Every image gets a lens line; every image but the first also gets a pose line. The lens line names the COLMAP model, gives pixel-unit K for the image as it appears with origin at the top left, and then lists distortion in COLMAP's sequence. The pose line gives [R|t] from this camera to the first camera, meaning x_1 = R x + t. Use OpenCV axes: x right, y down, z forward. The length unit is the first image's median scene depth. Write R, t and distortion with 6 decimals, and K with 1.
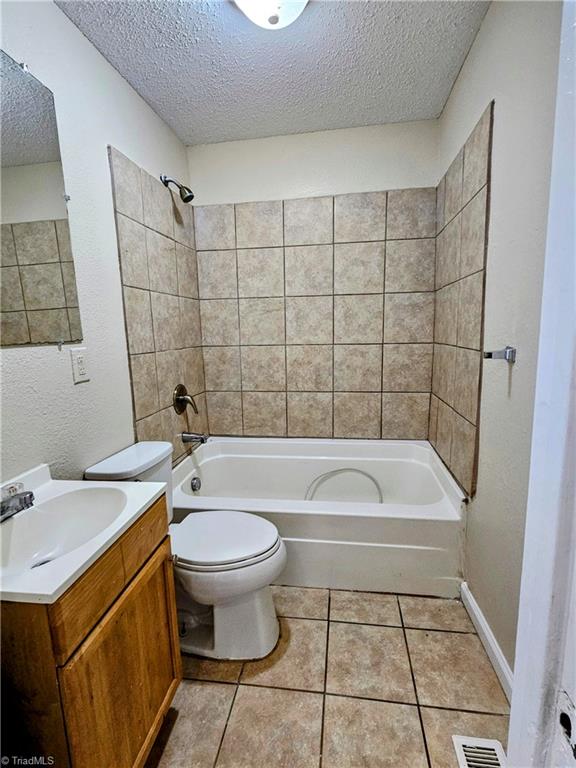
lens RADIAL K [[346.7, 0, 288.9], [0, 346.7, 378.9], [0, 0, 1]] dist [-0.001441, -0.000163]
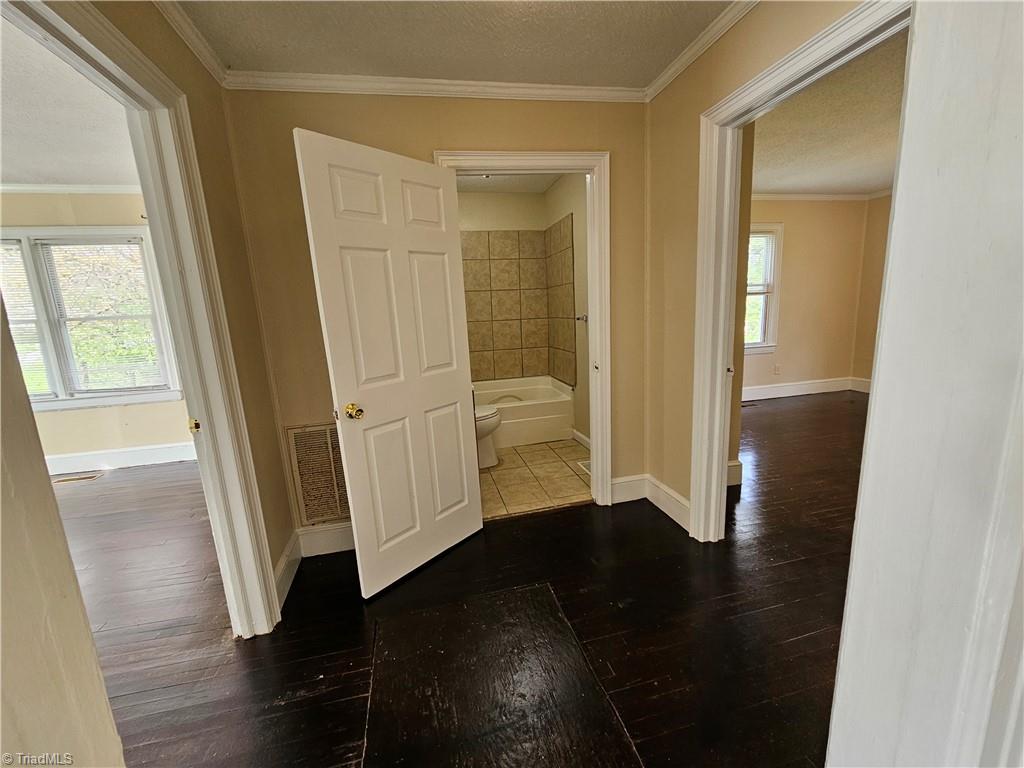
lens RADIAL K [[422.3, 0, 505.3], [0, 422.3, 383.6], [0, 0, 1]] dist [0.001294, -0.000250]
pose [[0.931093, -0.081065, 0.355661, -0.583273], [0.076320, 0.996707, 0.027377, 0.155299], [-0.356709, 0.001654, 0.934214, -0.935256]]
